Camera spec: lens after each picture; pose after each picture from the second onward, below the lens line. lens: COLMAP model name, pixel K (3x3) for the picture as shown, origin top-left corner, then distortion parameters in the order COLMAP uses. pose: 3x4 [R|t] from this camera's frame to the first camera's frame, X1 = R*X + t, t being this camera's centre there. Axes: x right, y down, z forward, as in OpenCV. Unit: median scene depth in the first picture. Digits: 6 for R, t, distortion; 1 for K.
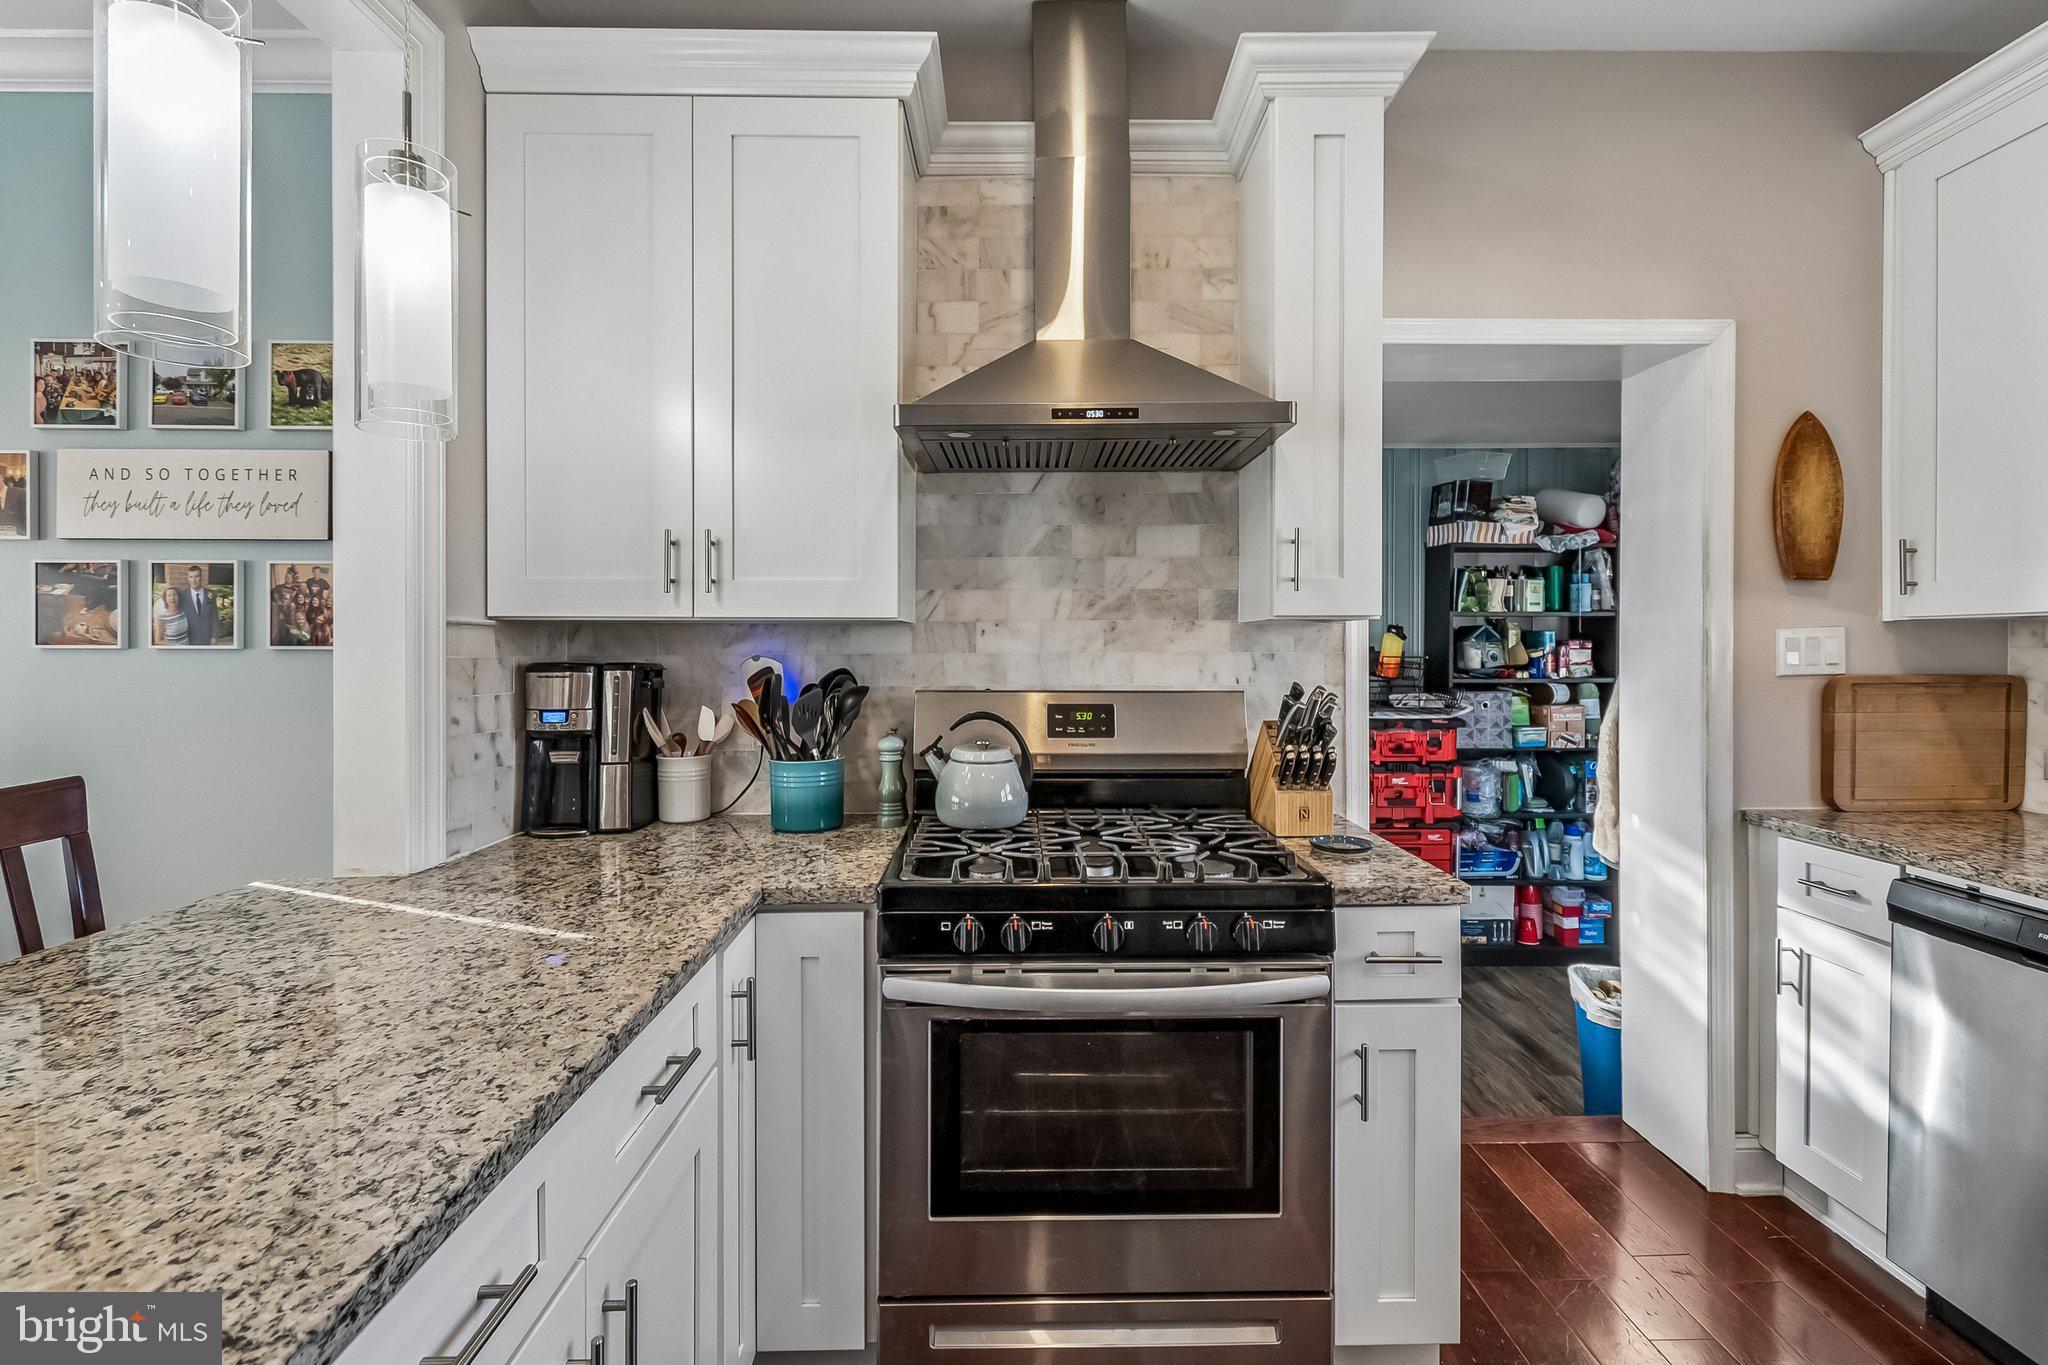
lens RADIAL K [[923.4, 0, 1028.7], [0, 923.4, 655.1], [0, 0, 1]] dist [0.005730, -0.000064]
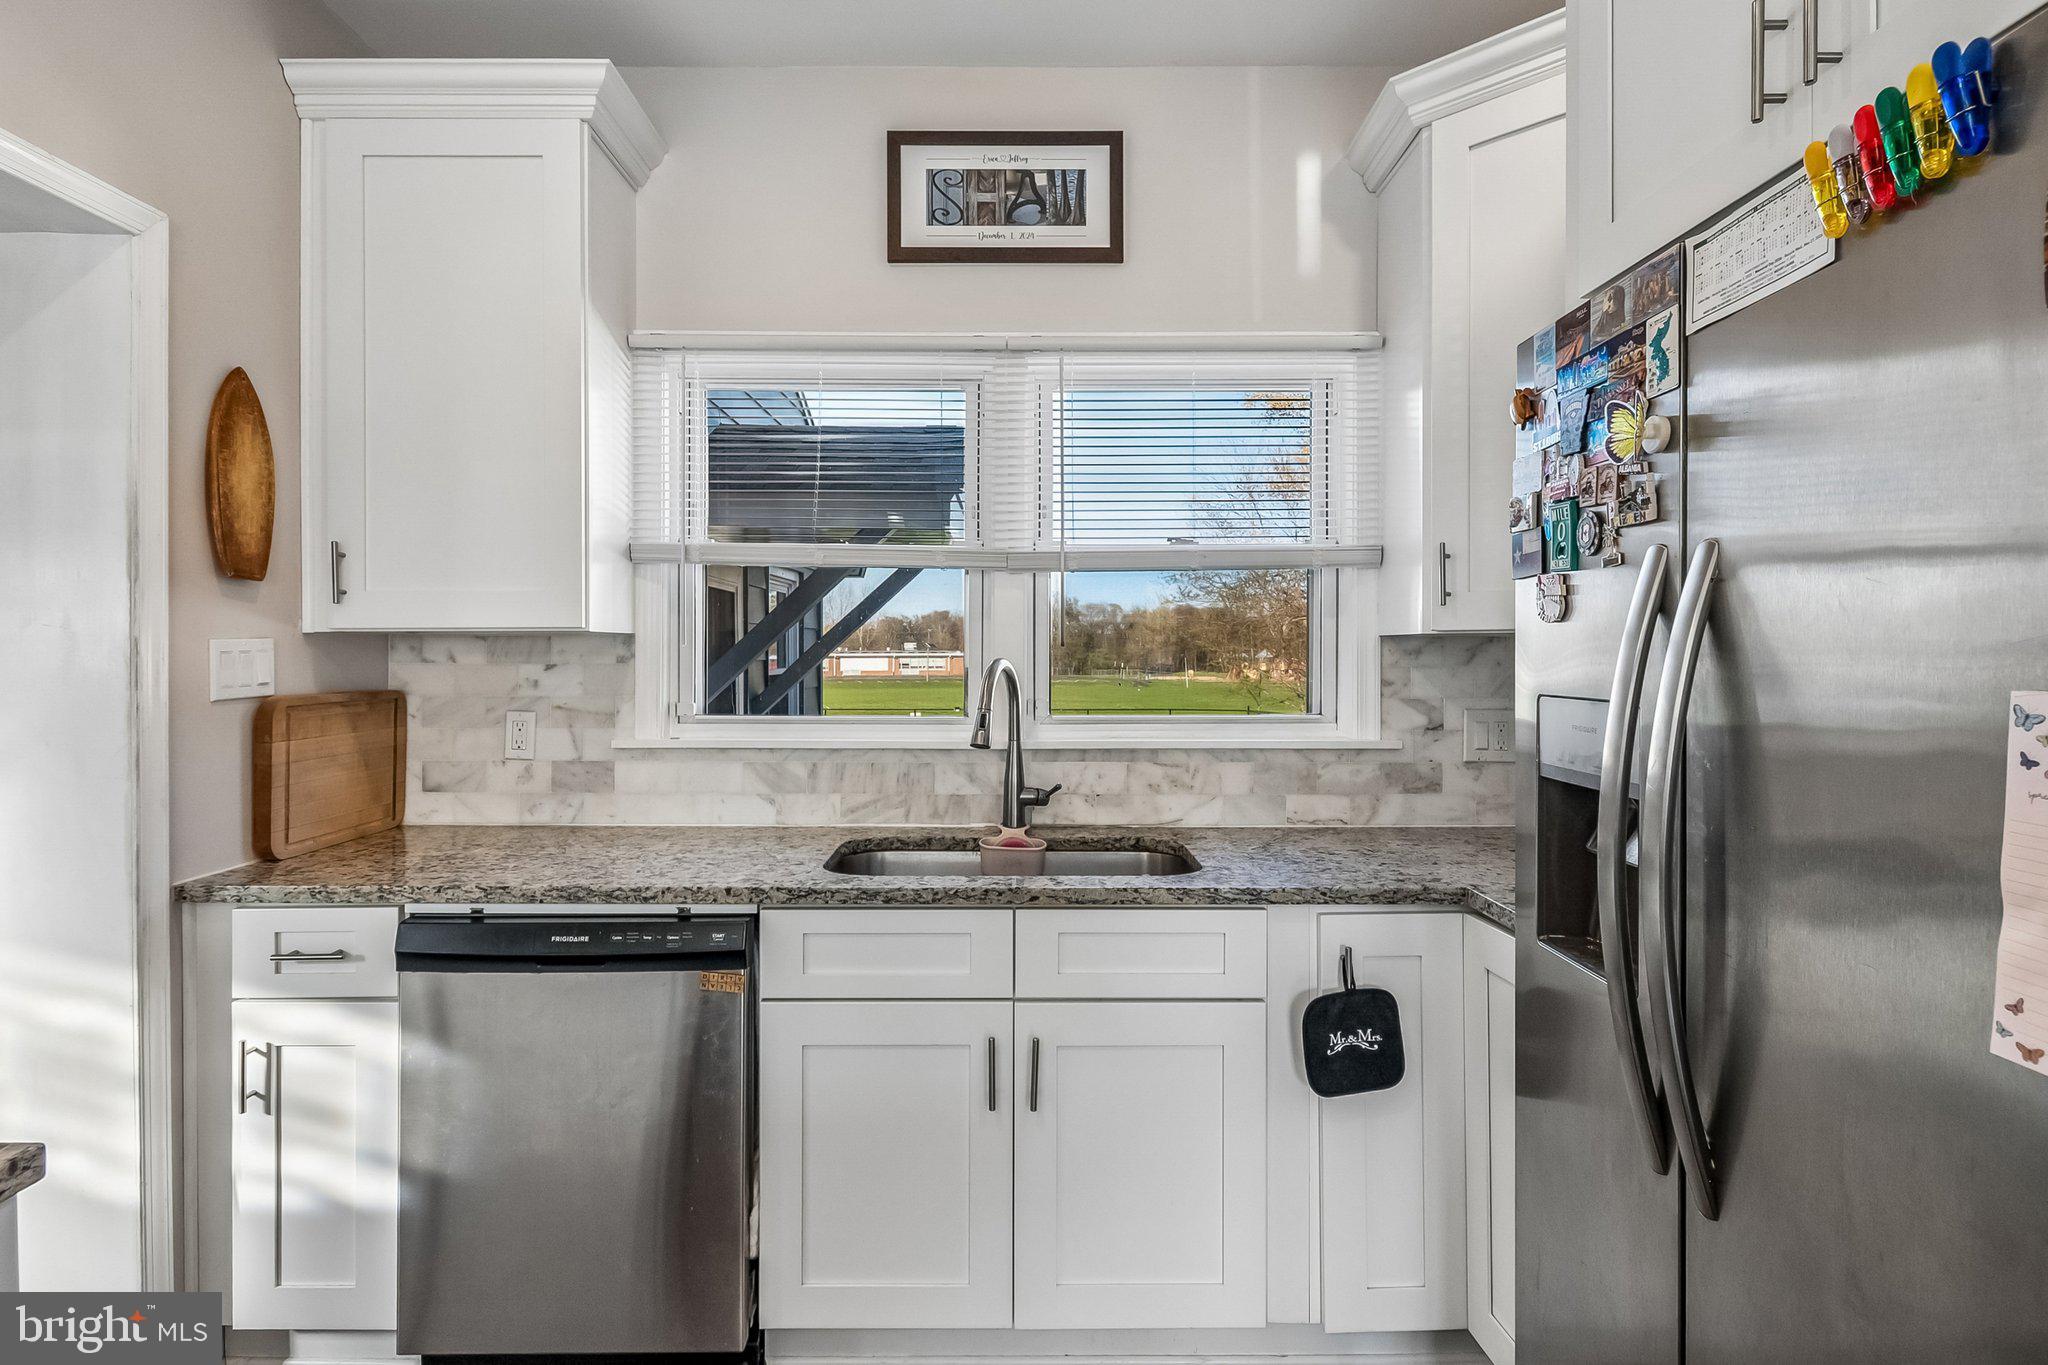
lens RADIAL K [[1066.9, 0, 1021.1], [0, 1066.9, 651.0], [0, 0, 1]] dist [0.001865, 0.001318]
pose [[0.006518, 0.003585, 0.999972, -0.074780], [0.014123, 0.999894, -0.003677, -0.006347], [-0.999879, 0.014146, 0.006467, 0.328331]]
